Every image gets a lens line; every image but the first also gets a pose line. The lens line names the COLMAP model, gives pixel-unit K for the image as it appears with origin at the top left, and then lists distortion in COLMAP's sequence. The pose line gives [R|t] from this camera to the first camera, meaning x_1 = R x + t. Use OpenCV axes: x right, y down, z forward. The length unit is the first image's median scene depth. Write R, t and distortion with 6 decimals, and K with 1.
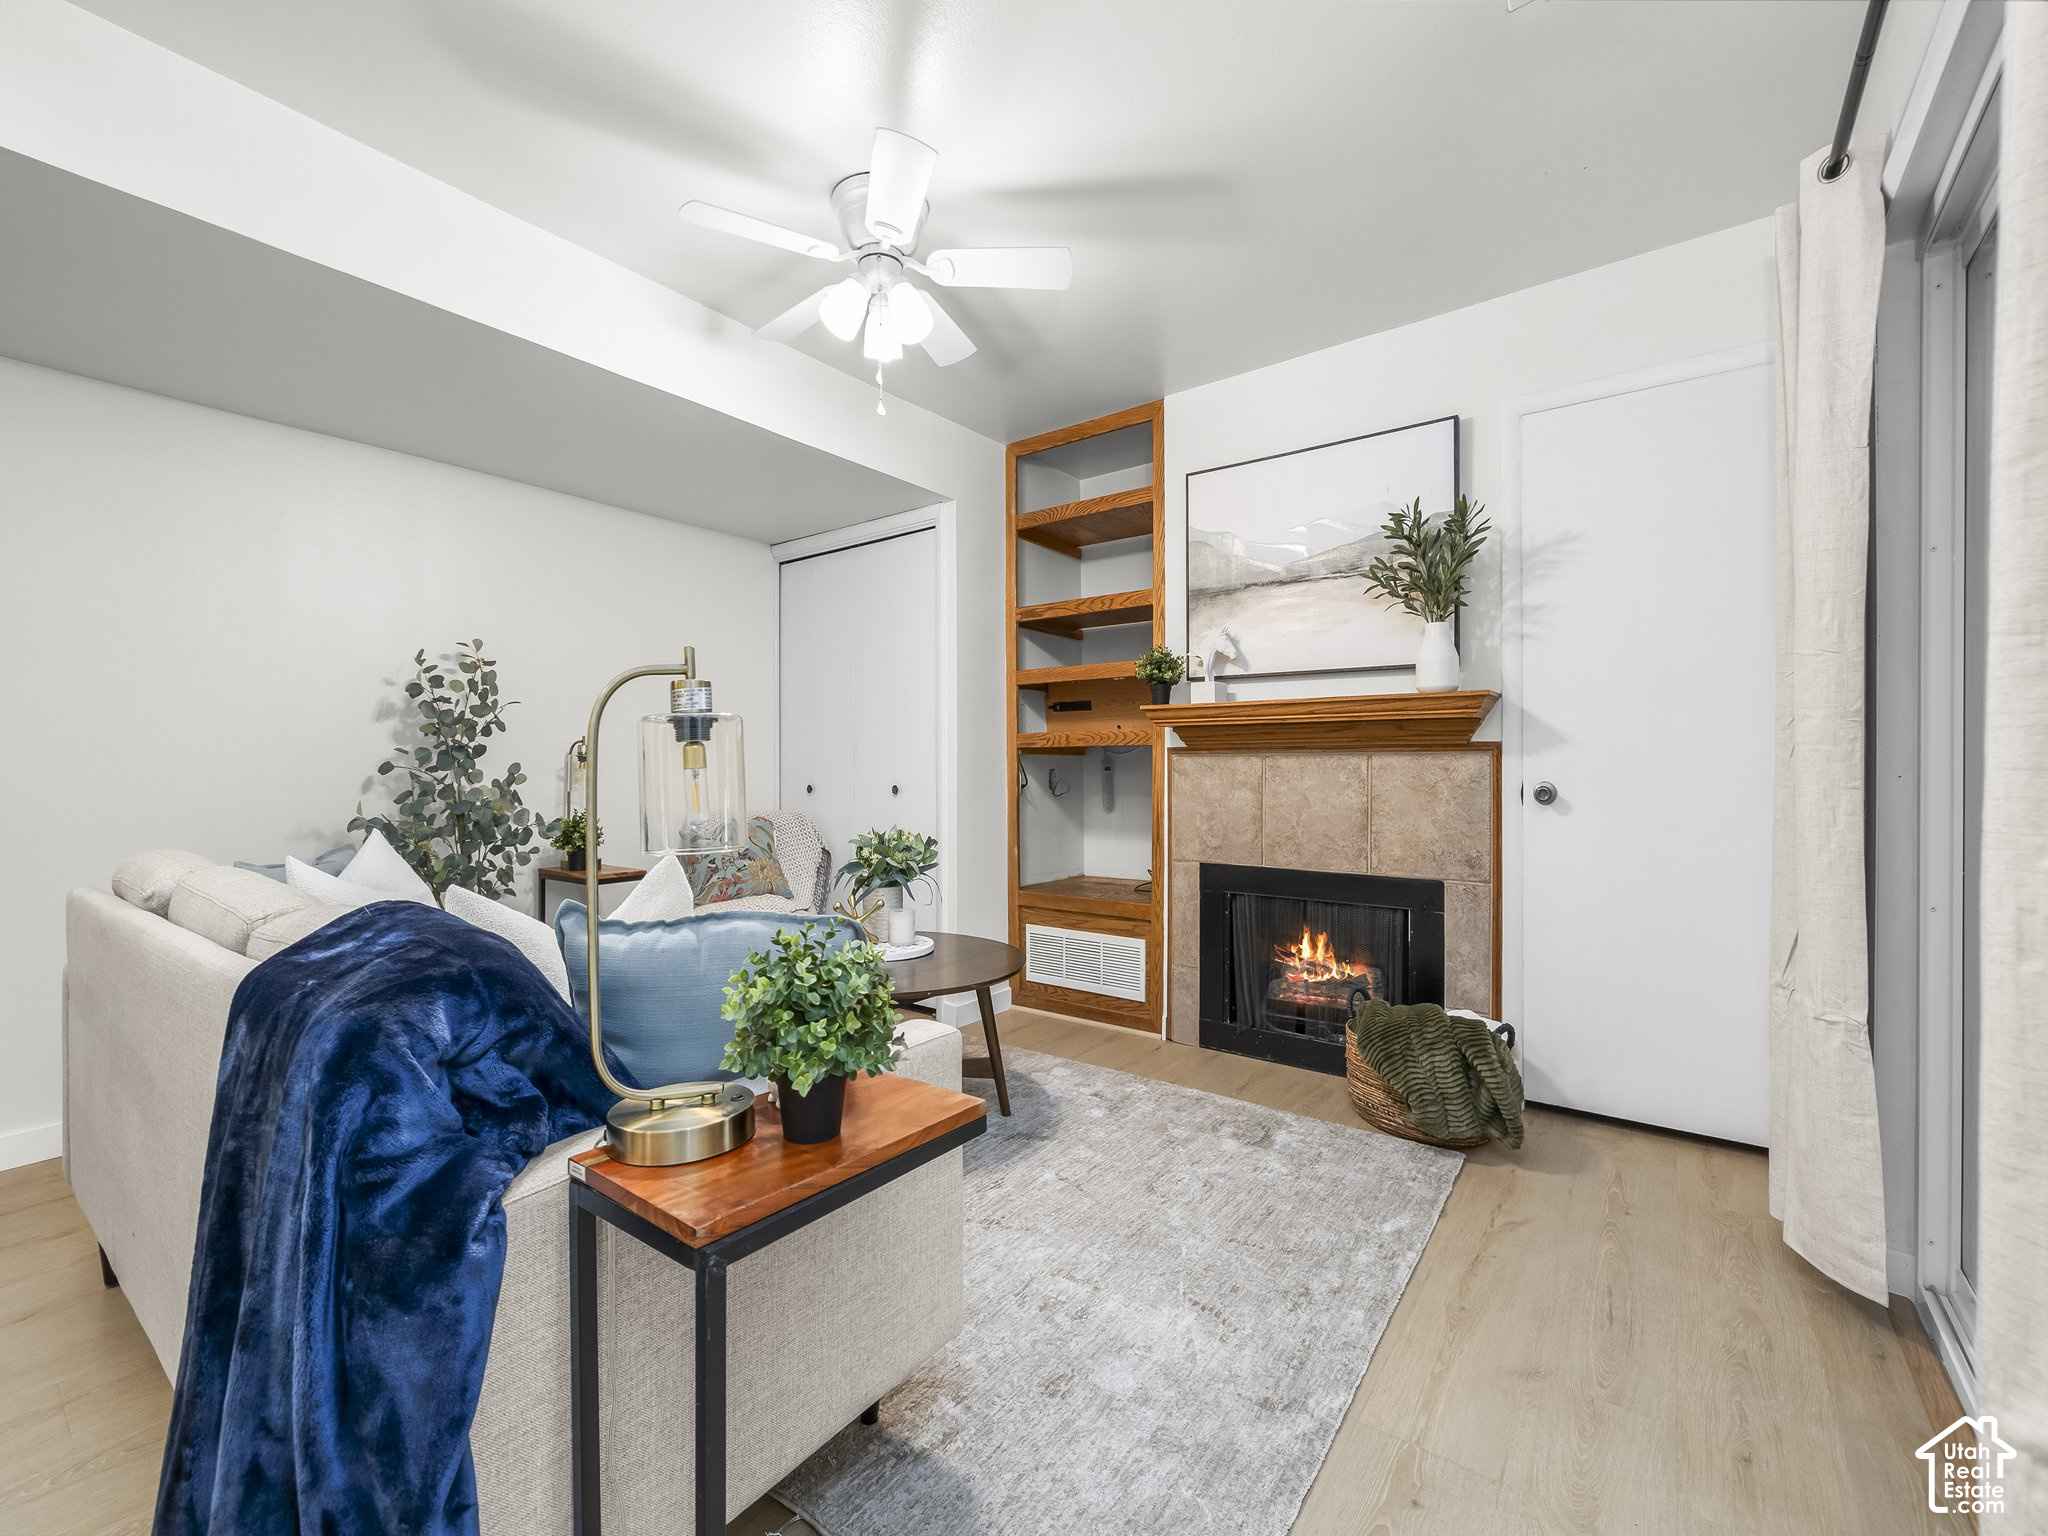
lens RADIAL K [[866.6, 0, 1007.6], [0, 866.6, 763.8], [0, 0, 1]] dist [0.002595, -0.000588]
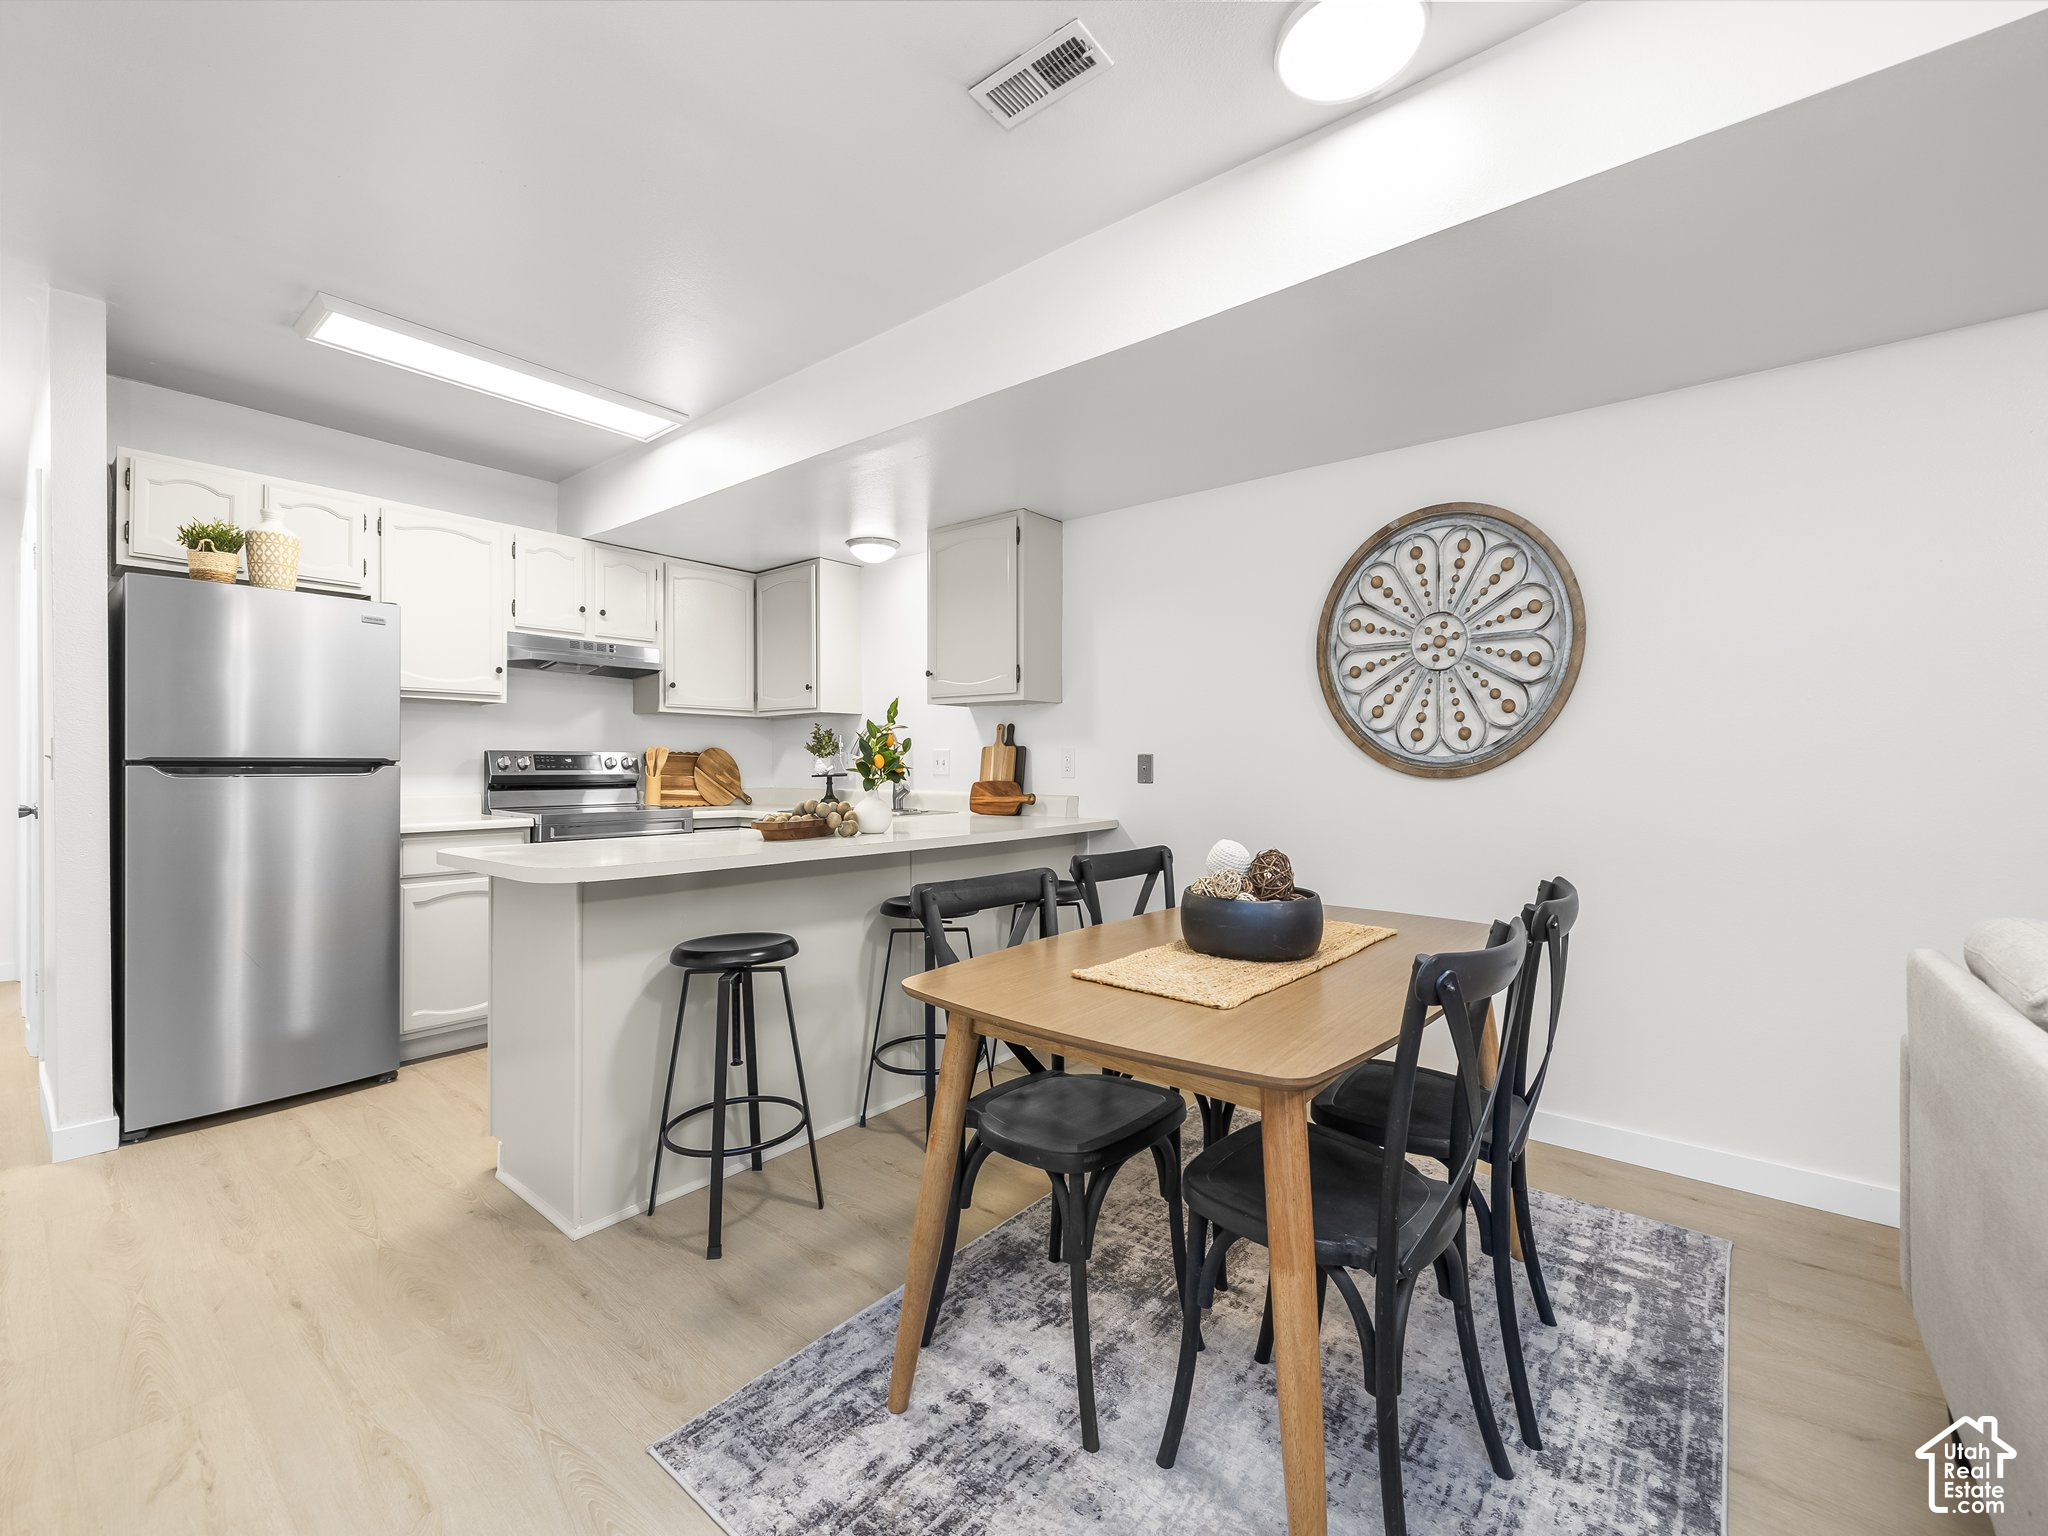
lens RADIAL K [[866.6, 0, 1016.0], [0, 866.6, 758.5], [0, 0, 1]] dist [0.002595, -0.000588]
pose [[-0.039487, -0.004922, -0.999208, -0.129682], [0.003785, 0.999980, -0.005075, -0.022447], [0.999213, -0.003983, -0.039468, 0.107910]]
